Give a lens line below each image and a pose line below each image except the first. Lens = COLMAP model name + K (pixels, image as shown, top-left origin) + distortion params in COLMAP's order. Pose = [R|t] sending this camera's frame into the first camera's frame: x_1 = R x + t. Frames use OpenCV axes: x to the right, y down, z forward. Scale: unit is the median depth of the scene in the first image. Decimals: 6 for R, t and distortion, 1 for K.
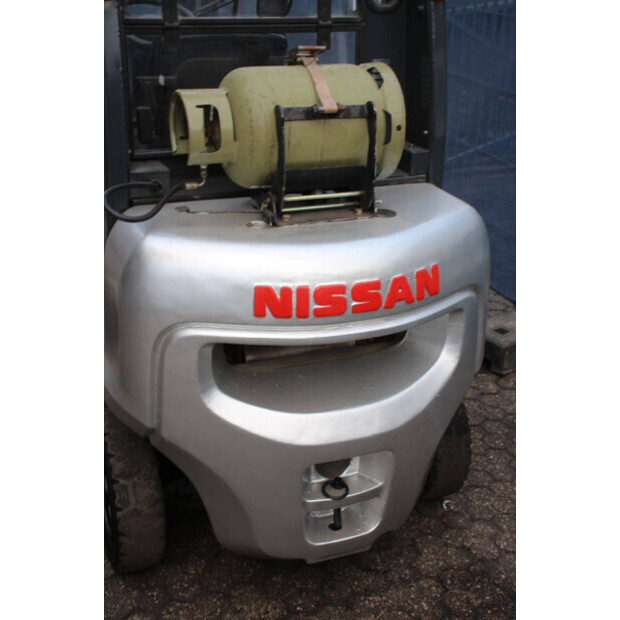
lens RADIAL K [[910.1, 0, 310.0], [0, 910.1, 310.0], [0, 0, 1]] dist [0.048511, 0.110596]
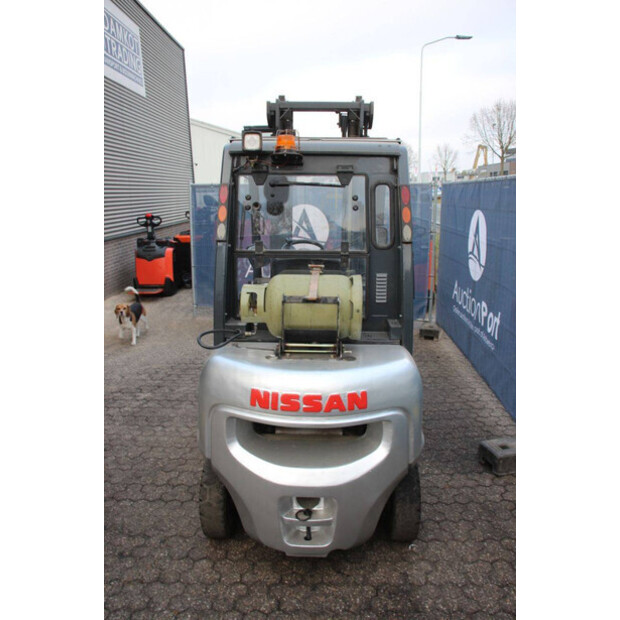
lens RADIAL K [[534.6, 0, 310.0], [0, 534.6, 310.0], [0, 0, 1]] dist [-0.133940, 0.097835]
pose [[0.912452, 0.064176, -0.404120, 0.431967], [-0.142312, 0.975740, -0.166370, -0.017519], [0.383639, 0.209316, 0.899449, 0.040094]]
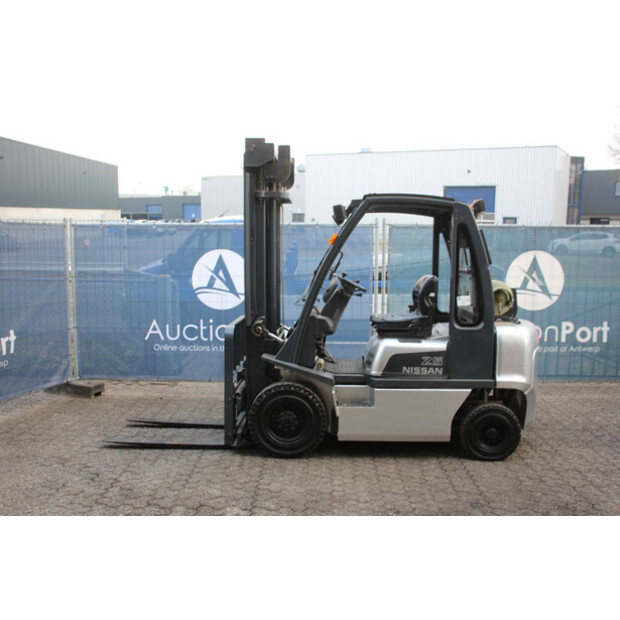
lens RADIAL K [[665.4, 0, 310.0], [0, 665.4, 310.0], [0, 0, 1]] dist [-0.010215, -0.011522]
pose [[0.367472, -0.107166, 0.923840, -2.560414], [0.375149, 0.926021, -0.041802, -0.304427], [-0.851015, 0.361939, 0.380491, 0.668359]]
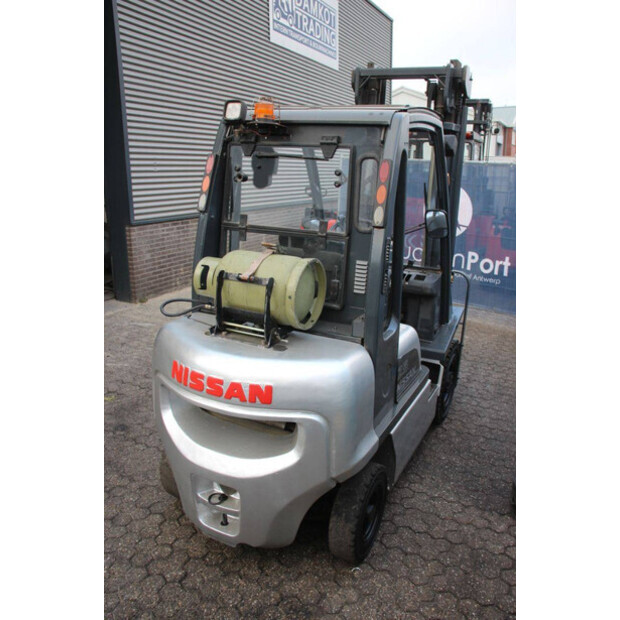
lens RADIAL K [[528.2, 0, 310.0], [0, 528.2, 310.0], [0, 0, 1]] dist [-0.092406, 0.016156]
pose [[0.654025, 0.197014, -0.730368, 0.803583], [-0.314544, 0.948895, -0.025705, -0.167476], [0.687978, 0.246544, 0.682570, 0.402010]]
